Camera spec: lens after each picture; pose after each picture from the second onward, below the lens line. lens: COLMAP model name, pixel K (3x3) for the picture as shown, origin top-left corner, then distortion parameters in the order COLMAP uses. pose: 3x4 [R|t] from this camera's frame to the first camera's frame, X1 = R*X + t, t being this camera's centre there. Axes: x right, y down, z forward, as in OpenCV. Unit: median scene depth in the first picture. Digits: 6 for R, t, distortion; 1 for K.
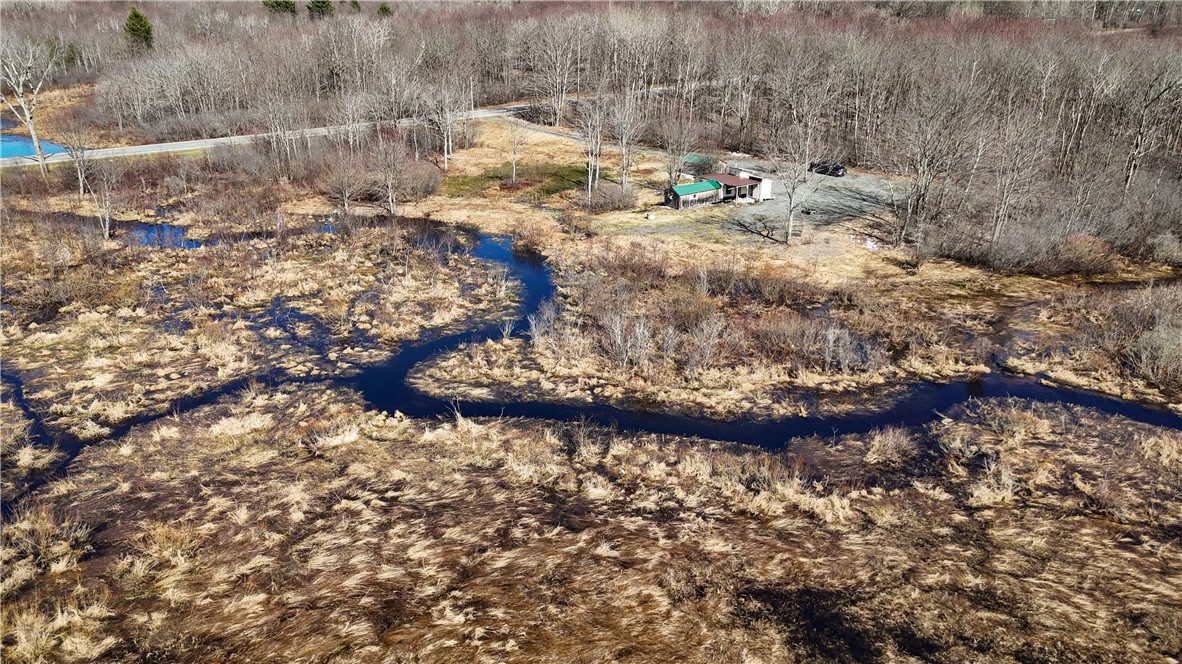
lens RADIAL K [[860.2, 0, 586.5], [0, 860.2, 328.2], [0, 0, 1]] dist [0.086271, -0.070568]
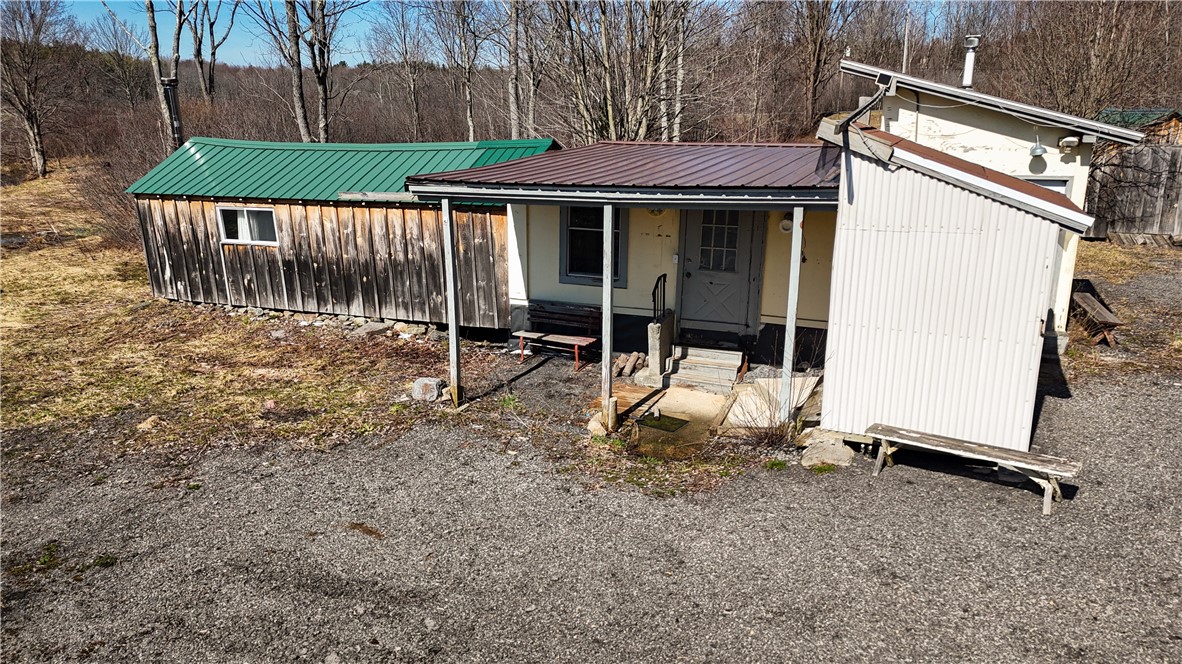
lens RADIAL K [[860.2, 0, 590.4], [0, 860.2, 329.4], [0, 0, 1]] dist [0.086271, -0.070568]
pose [[0.540094, 0.211815, -0.814514, 0.435409], [-0.305338, 0.951185, 0.044891, -0.269221], [0.784262, 0.224456, 0.578405, 1.638245]]
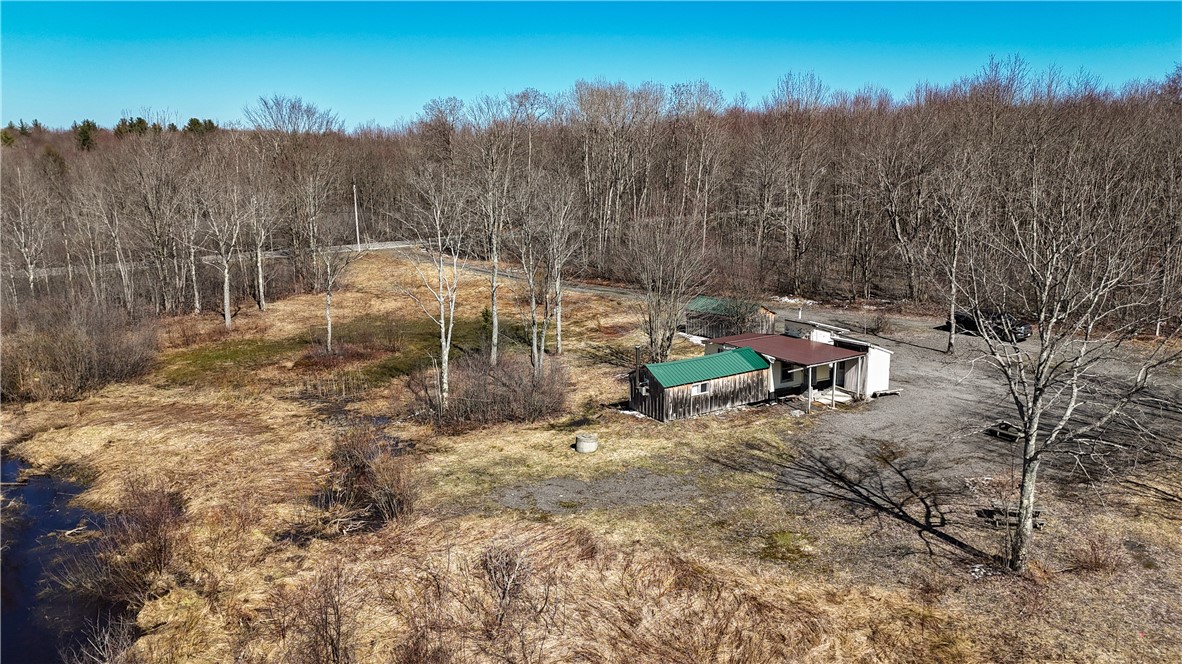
lens RADIAL K [[860.2, 0, 587.4], [0, 860.2, 328.3], [0, 0, 1]] dist [0.086271, -0.070568]
pose [[0.999283, -0.000797, -0.037842, 0.146643], [-0.006270, 0.982479, -0.186266, -0.178563], [0.037327, 0.186370, 0.981770, 1.017829]]
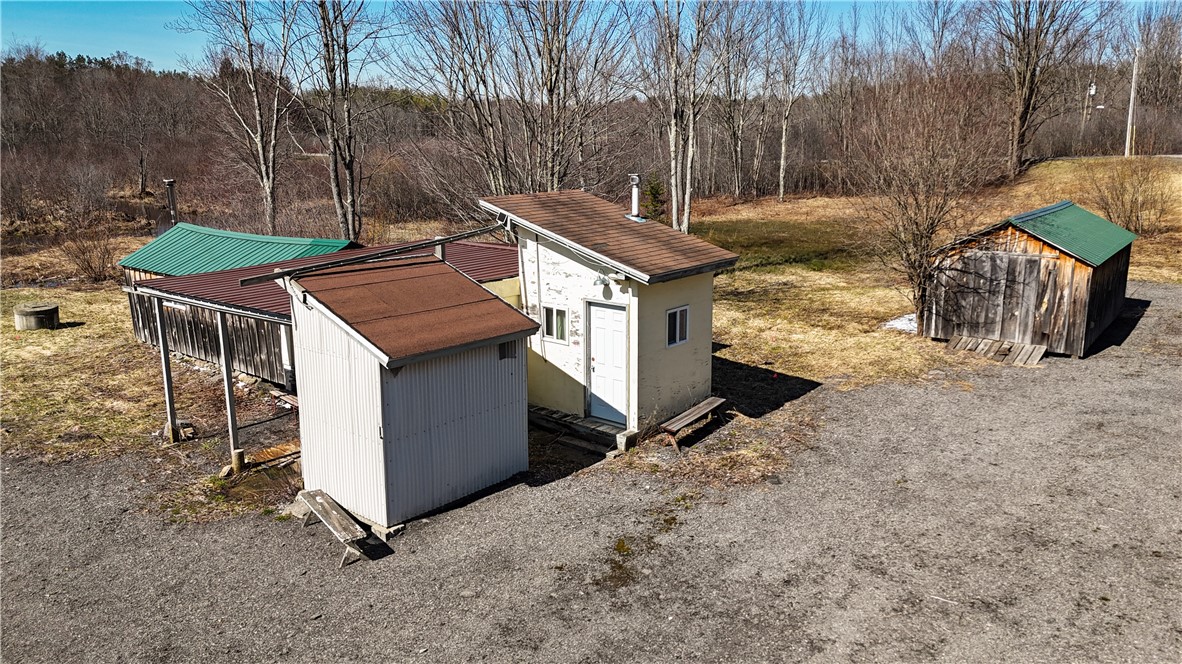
lens RADIAL K [[860.2, 0, 591.3], [0, 860.2, 334.7], [0, 0, 1]] dist [0.086271, -0.070568]
pose [[0.254354, 0.216611, -0.942541, 0.525690], [-0.349601, 0.929282, 0.119220, -0.329671], [0.901711, 0.299189, 0.312094, 1.730220]]
